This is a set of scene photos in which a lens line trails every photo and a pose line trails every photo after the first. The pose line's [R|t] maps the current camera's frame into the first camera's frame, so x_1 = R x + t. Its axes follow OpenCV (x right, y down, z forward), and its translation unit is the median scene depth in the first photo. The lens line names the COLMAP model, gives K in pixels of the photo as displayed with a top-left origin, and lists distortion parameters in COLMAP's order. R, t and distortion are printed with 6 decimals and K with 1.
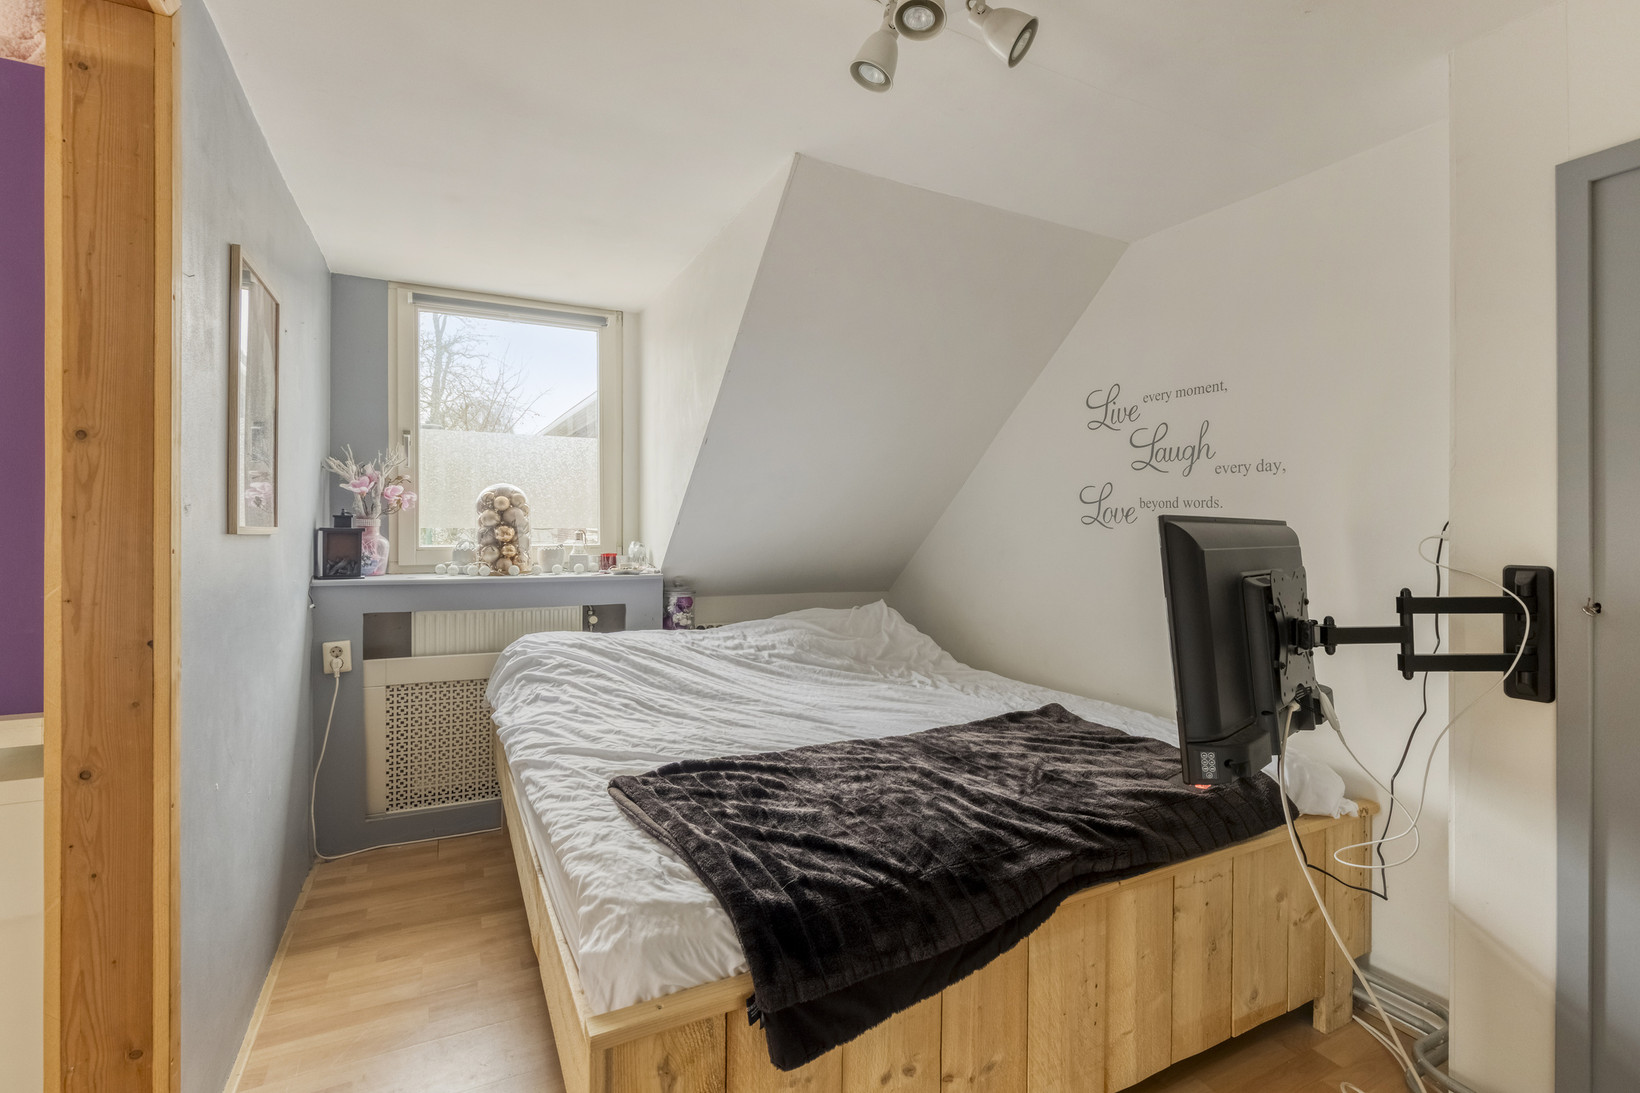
lens RADIAL K [[749.5, 0, 825.7], [0, 749.5, 530.4], [0, 0, 1]] dist [0.004092, -0.000141]
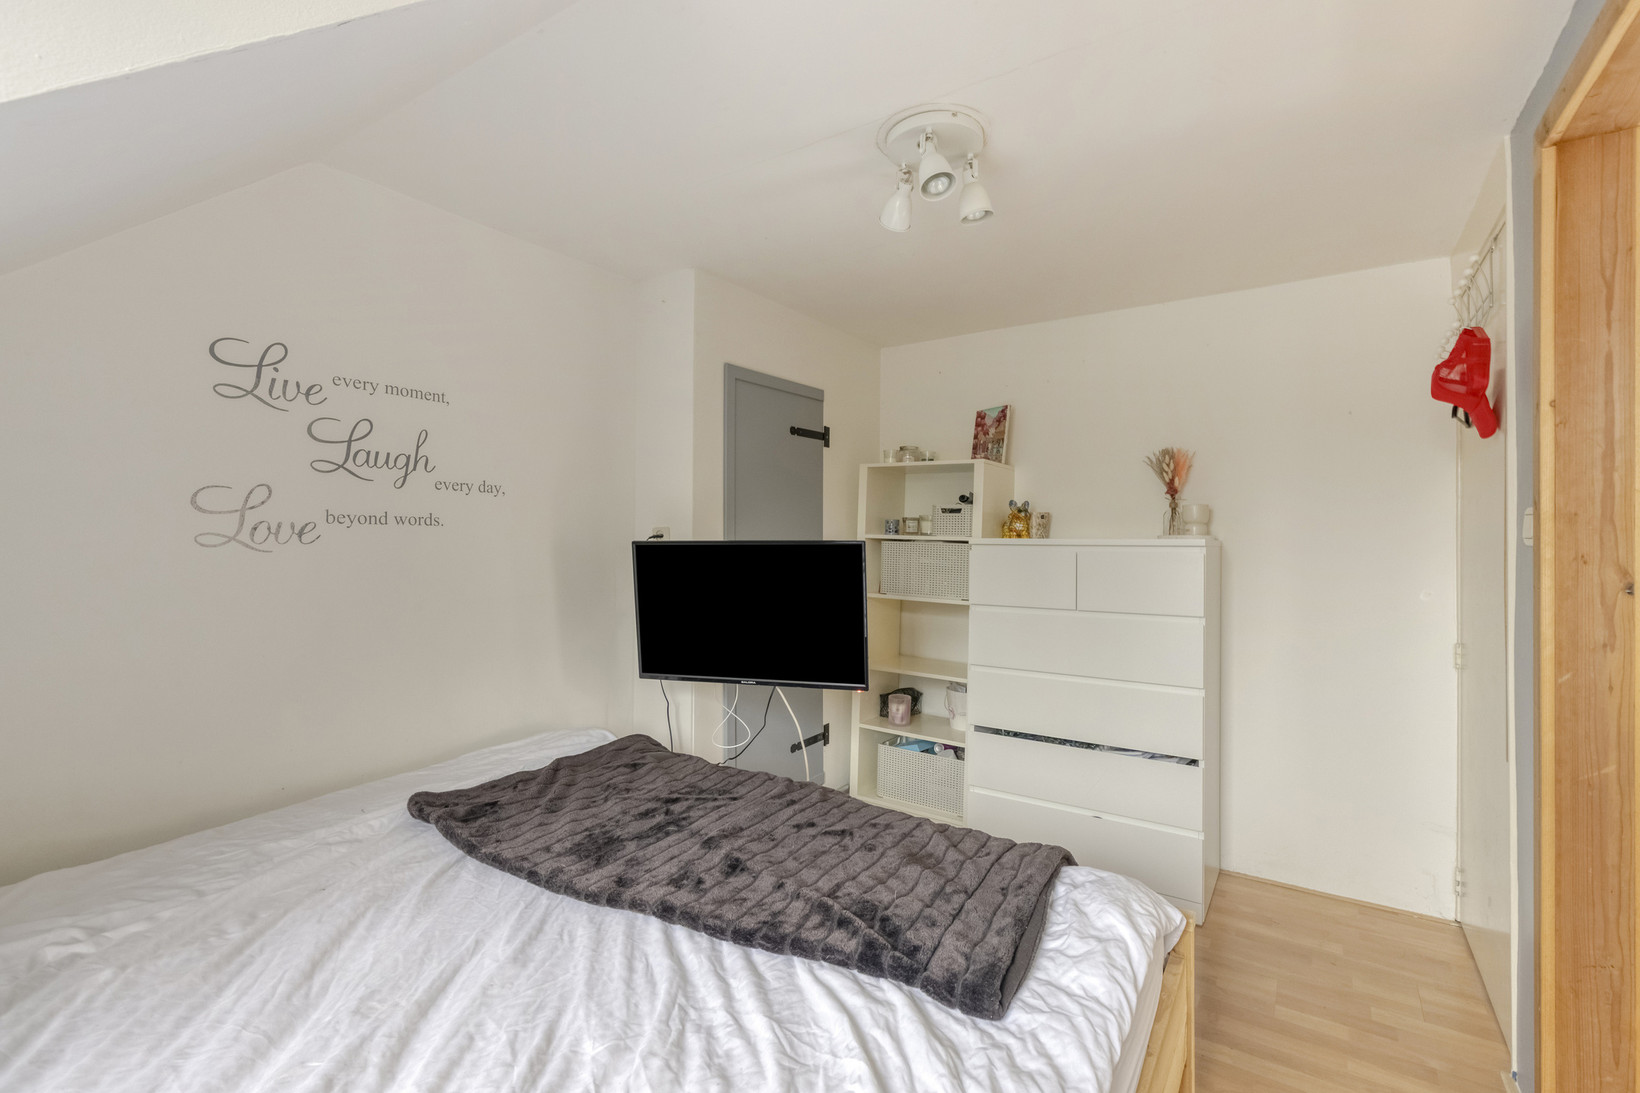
lens RADIAL K [[749.5, 0, 834.2], [0, 749.5, 540.9], [0, 0, 1]] dist [0.004092, -0.000141]
pose [[-0.498166, -0.016051, 0.866933, -0.501412], [0.002074, 0.999804, 0.019703, -0.026703], [-0.867079, 0.011613, -0.498035, 0.961287]]
